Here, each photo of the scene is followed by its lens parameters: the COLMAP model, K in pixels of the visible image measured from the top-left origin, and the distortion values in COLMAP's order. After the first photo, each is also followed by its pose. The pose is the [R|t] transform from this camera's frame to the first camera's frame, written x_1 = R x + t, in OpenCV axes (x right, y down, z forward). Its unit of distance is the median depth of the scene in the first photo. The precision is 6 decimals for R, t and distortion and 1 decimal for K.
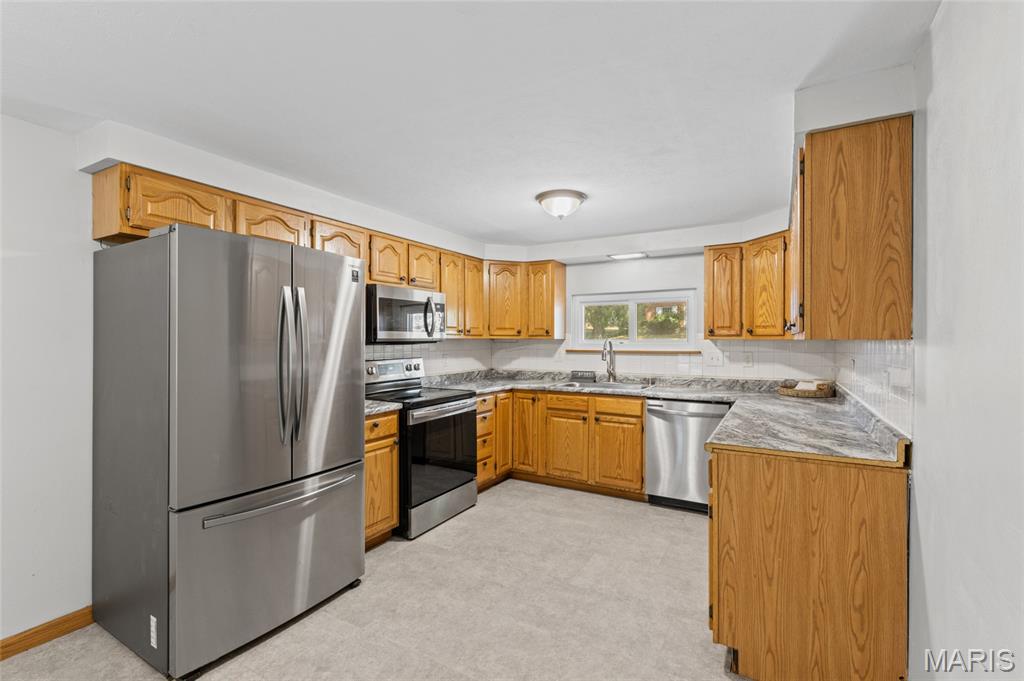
lens RADIAL K [[454.7, 0, 514.0], [0, 454.7, 338.7], [0, 0, 1]] dist [-0.000594, 0.000082]
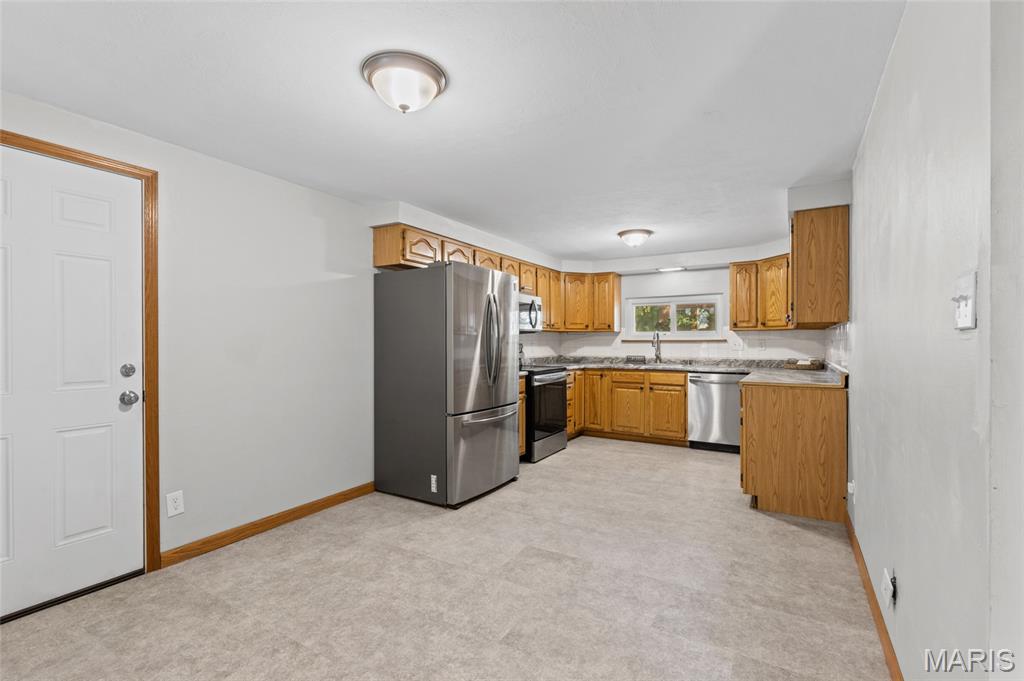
lens RADIAL K [[454.9, 0, 513.7], [0, 454.9, 340.0], [0, 0, 1]] dist [-0.001631, 0.000019]
pose [[0.999769, -0.000587, -0.021493, -0.217309], [0.000514, 0.999994, -0.003428, 0.037131], [0.021495, 0.003416, 0.999763, -0.412581]]
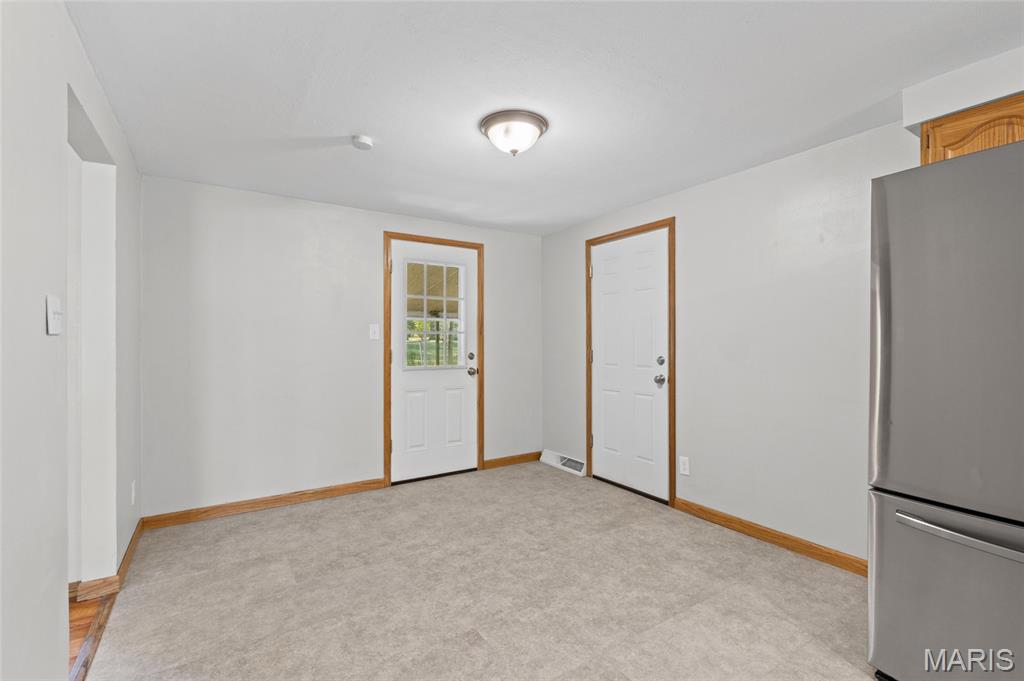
lens RADIAL K [[454.9, 0, 513.7], [0, 454.9, 340.0], [0, 0, 1]] dist [-0.001631, 0.000019]
pose [[-0.443705, -0.000141, -0.896173, 0.223526], [0.000957, 0.999999, -0.000631, 0.034955], [0.896172, -0.001137, -0.443705, 0.394427]]
